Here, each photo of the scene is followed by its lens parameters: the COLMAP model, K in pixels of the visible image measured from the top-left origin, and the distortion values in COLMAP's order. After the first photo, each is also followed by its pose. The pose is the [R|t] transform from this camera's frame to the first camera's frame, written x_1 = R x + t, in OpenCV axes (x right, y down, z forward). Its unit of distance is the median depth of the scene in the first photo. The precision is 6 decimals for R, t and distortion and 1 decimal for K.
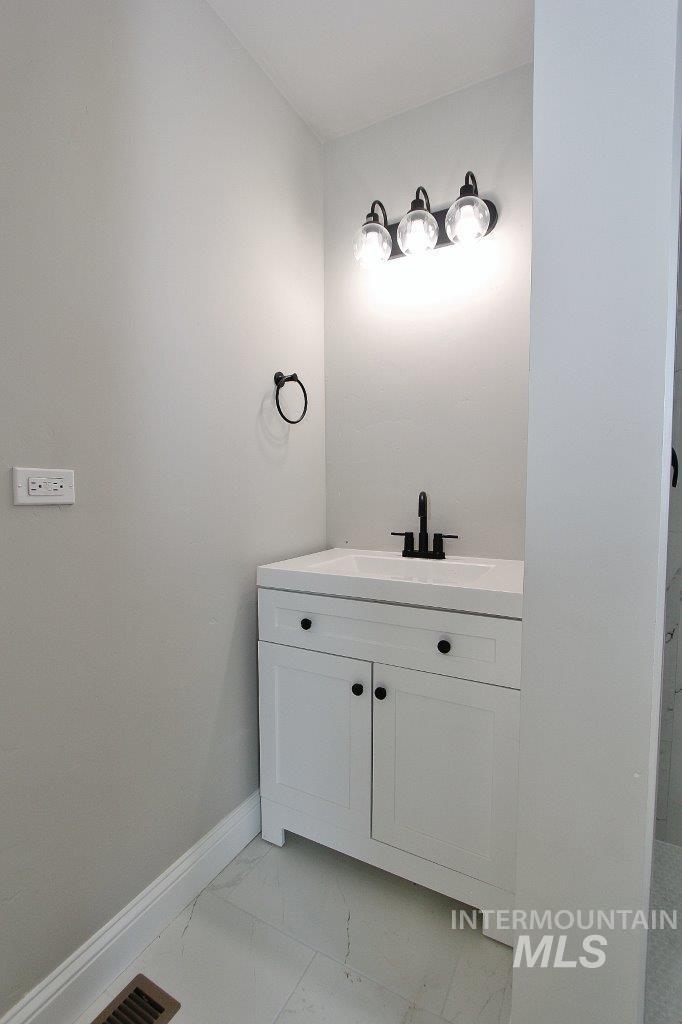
lens RADIAL K [[467.3, 0, 340.2], [0, 467.3, 510.0], [0, 0, 1]] dist [-0.016469, 0.002365]
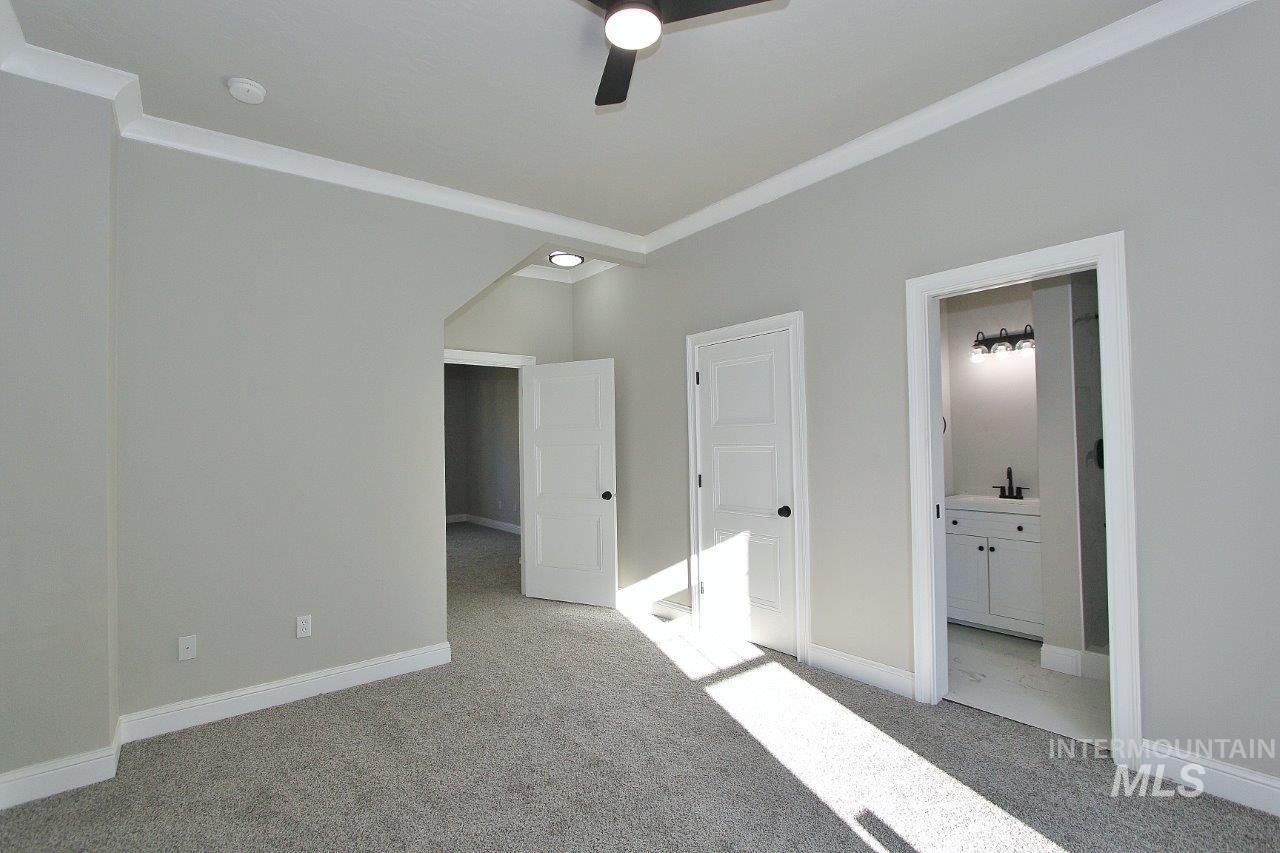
lens RADIAL K [[584.1, 0, 636.7], [0, 584.1, 429.0], [0, 0, 1]] dist [-0.016469, 0.002365]
pose [[0.915116, -0.028849, -0.402156, -0.299505], [-0.007251, 0.996098, -0.087956, 0.033260], [0.403124, 0.083406, 0.911336, -2.054330]]
